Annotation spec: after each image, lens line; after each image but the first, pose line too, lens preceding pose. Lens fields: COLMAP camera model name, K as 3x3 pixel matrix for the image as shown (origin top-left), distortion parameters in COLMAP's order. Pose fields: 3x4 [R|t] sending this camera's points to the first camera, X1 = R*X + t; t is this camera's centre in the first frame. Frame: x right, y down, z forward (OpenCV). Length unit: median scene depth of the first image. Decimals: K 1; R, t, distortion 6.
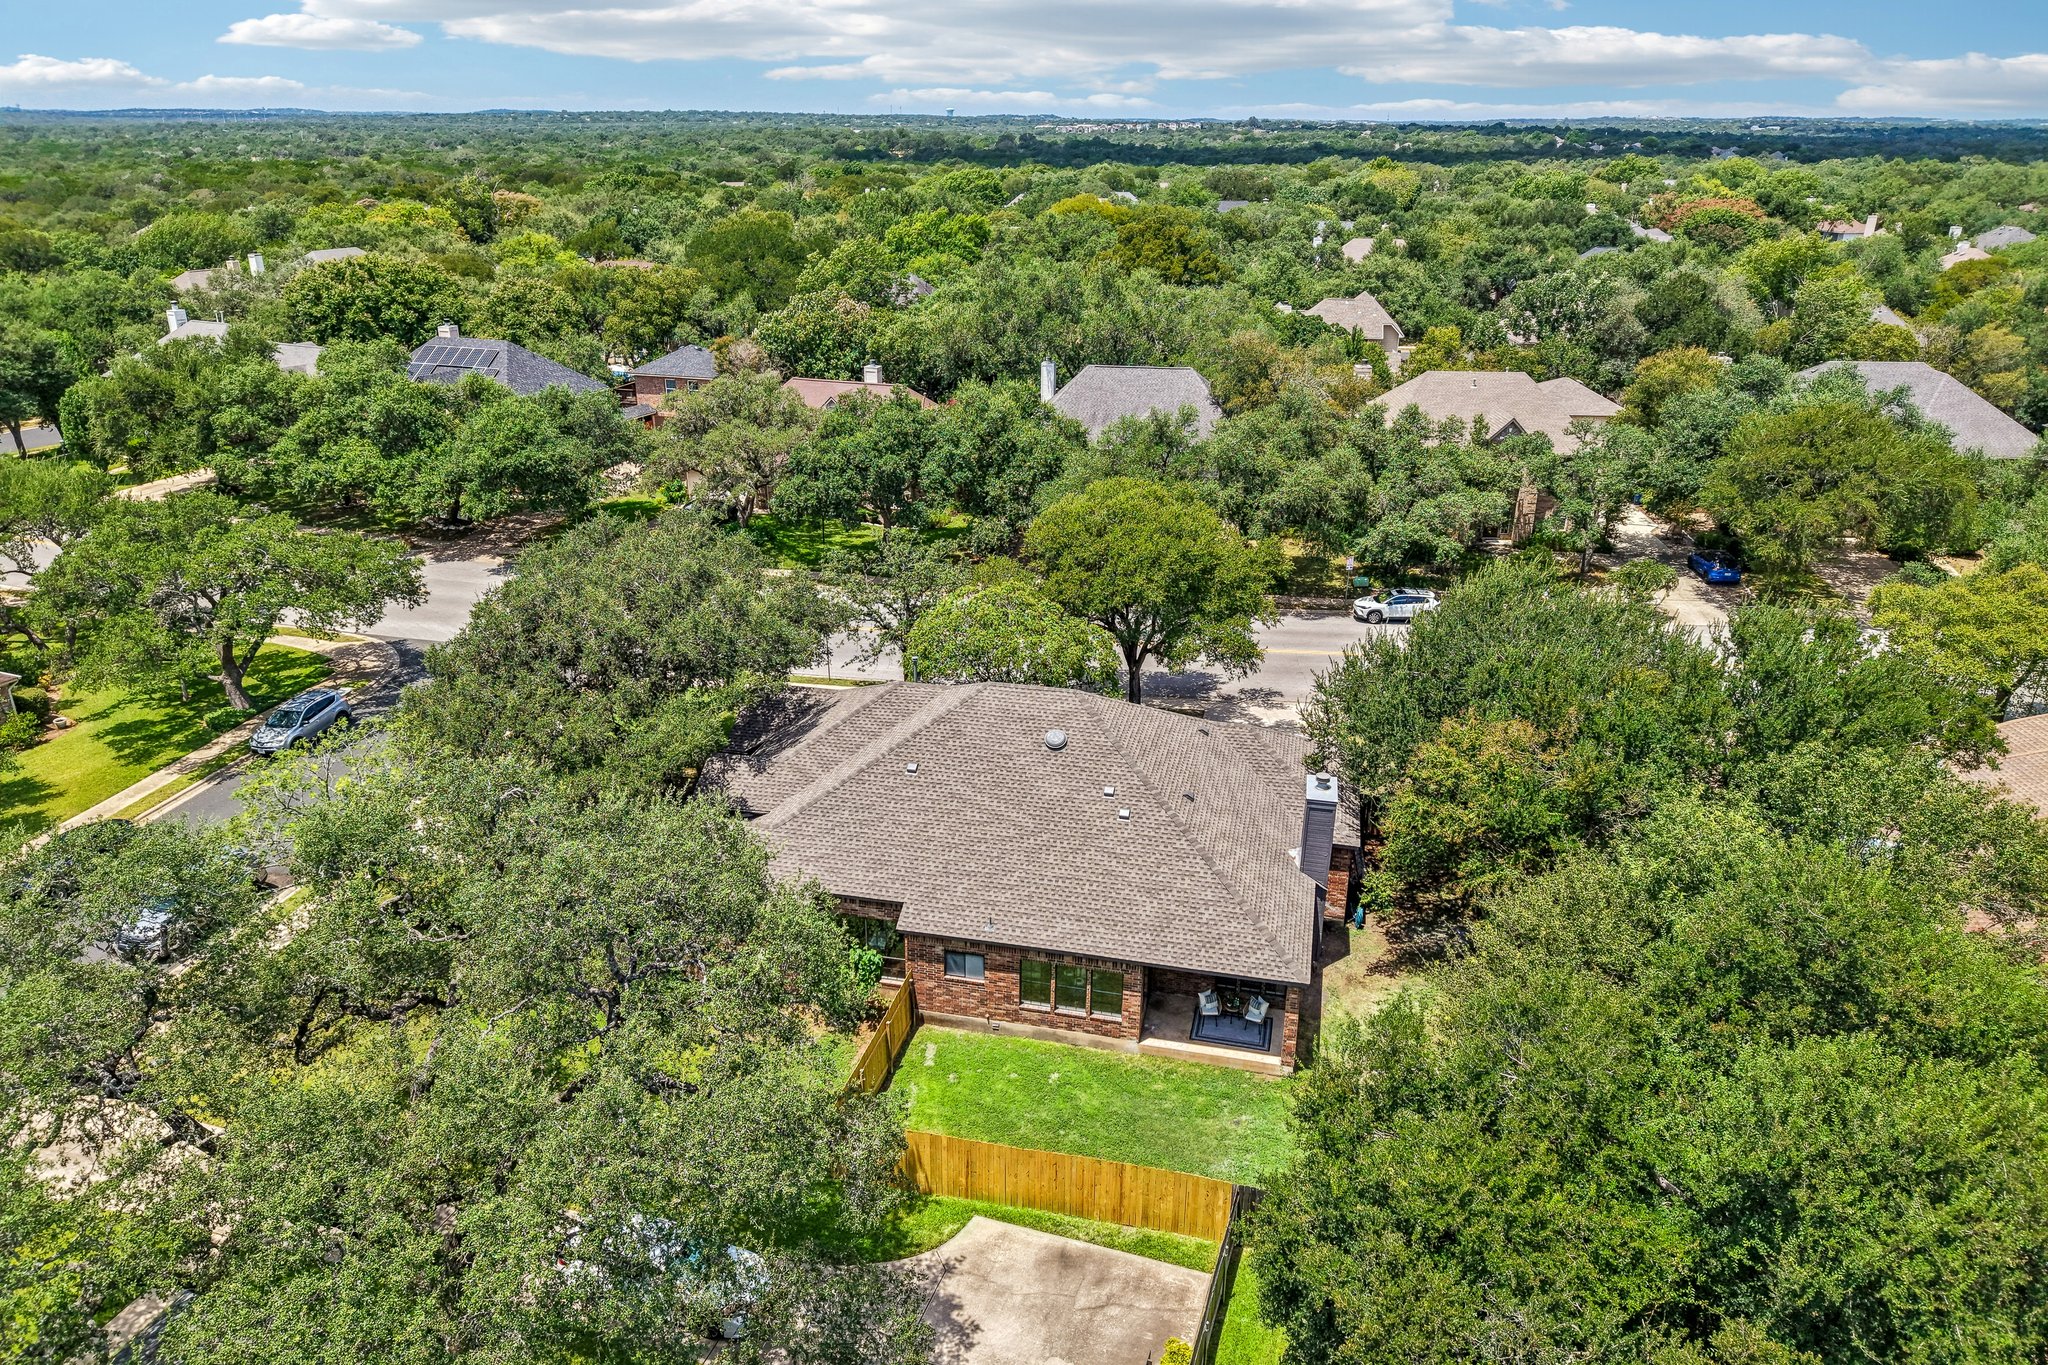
lens RADIAL K [[1345.6, 0, 1030.2], [0, 1345.6, 683.5], [0, 0, 1]] dist [0.005009, -0.005160]
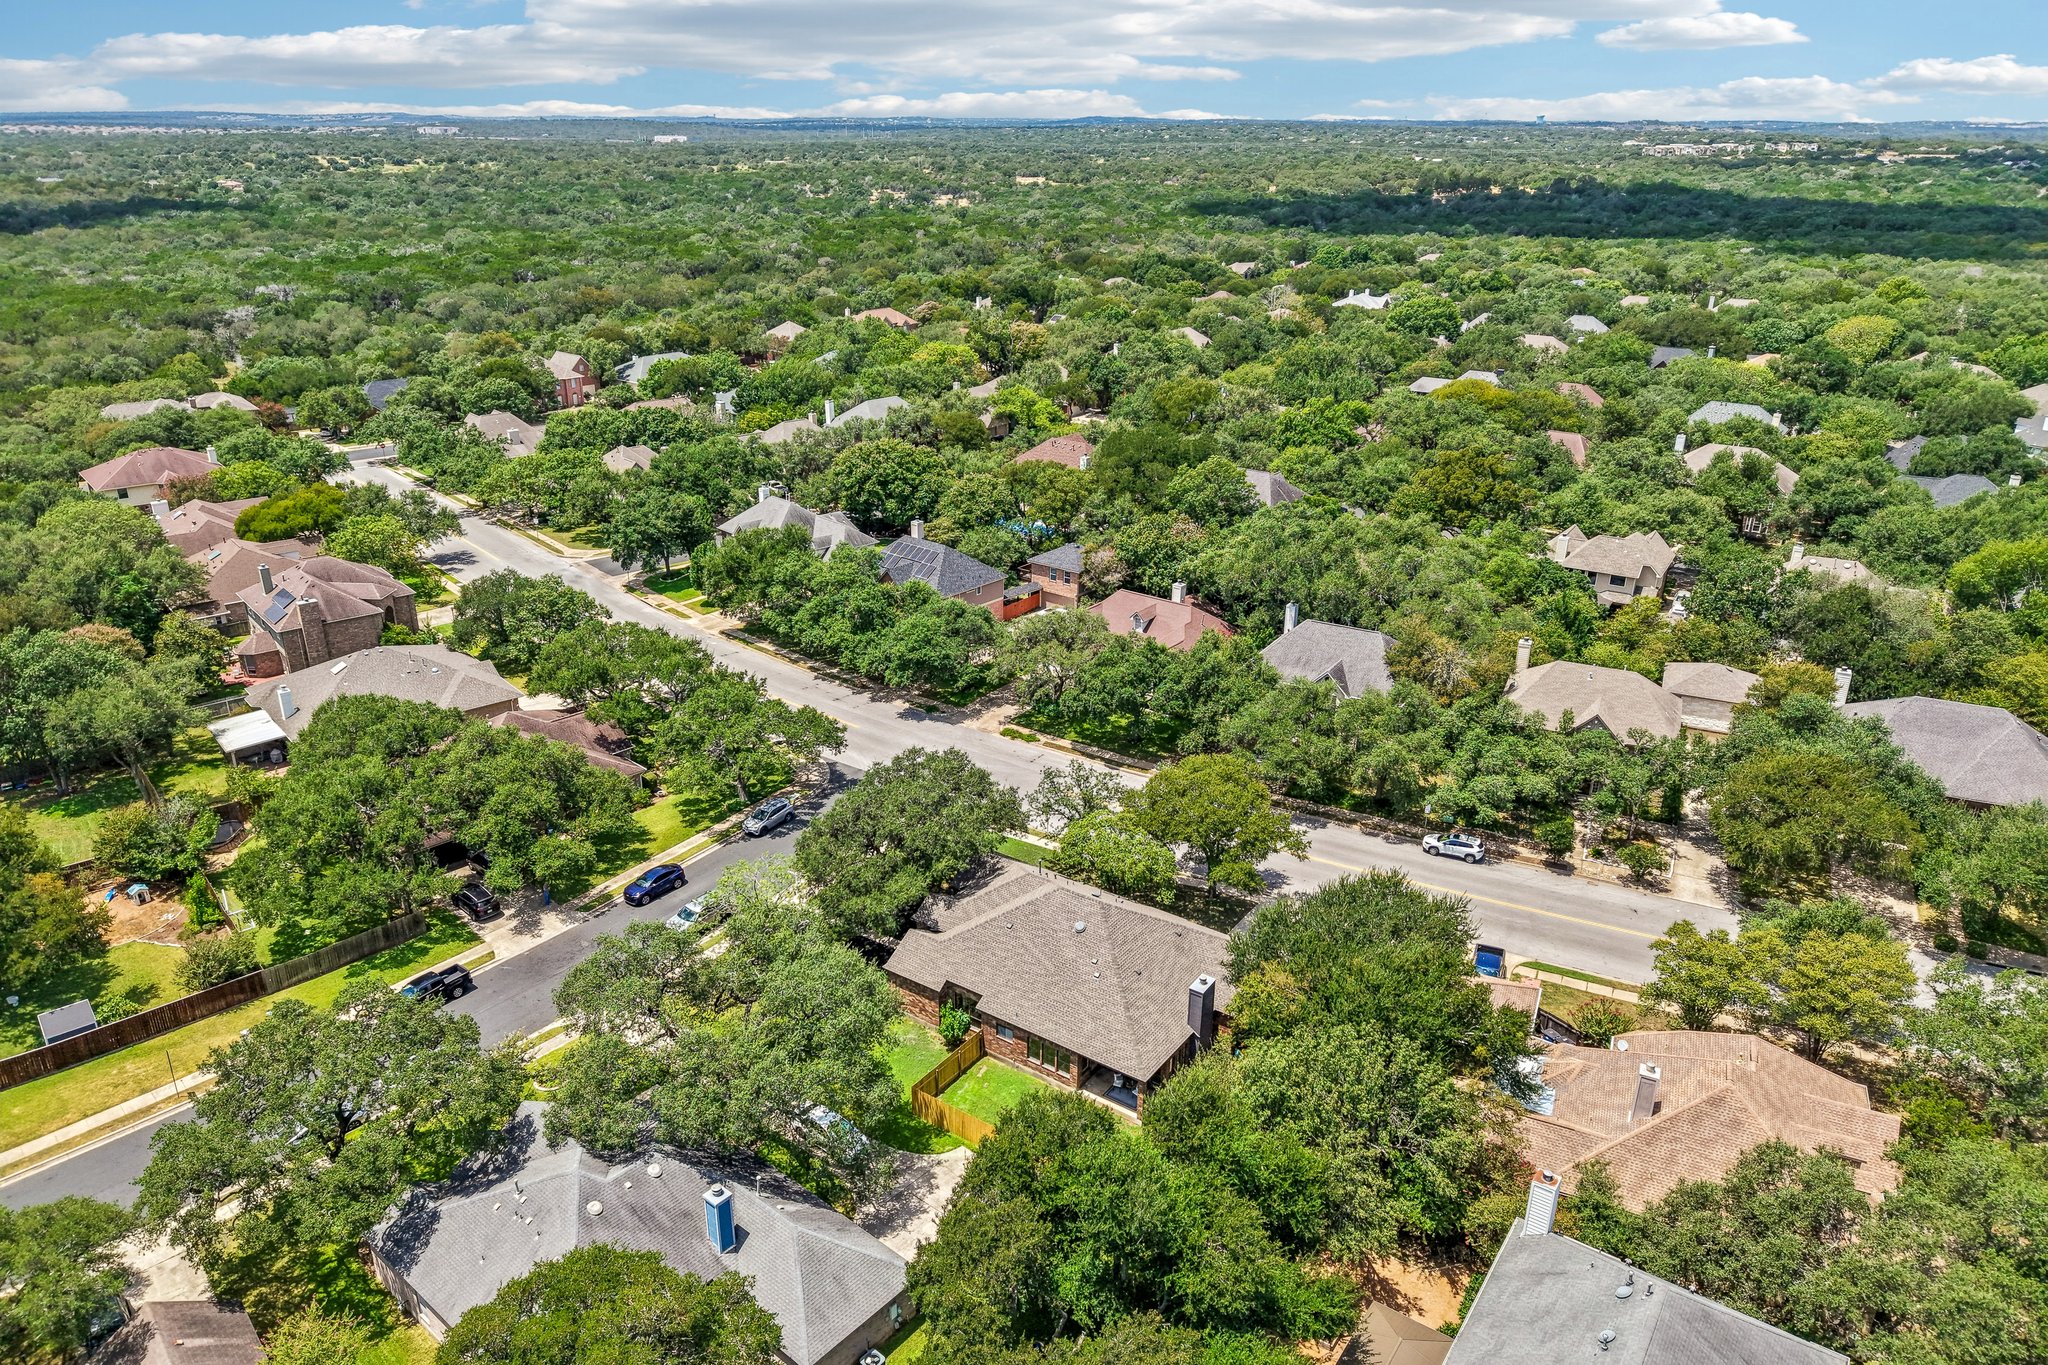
lens RADIAL K [[1309.7, 0, 1033.1], [0, 1309.7, 687.3], [0, 0, 1]] dist [0.068098, -0.087387]
pose [[0.927255, 0.139163, -0.347610, 0.598628], [-0.141753, 0.989736, 0.018105, -0.344608], [0.346561, 0.032487, 0.937465, -0.861534]]
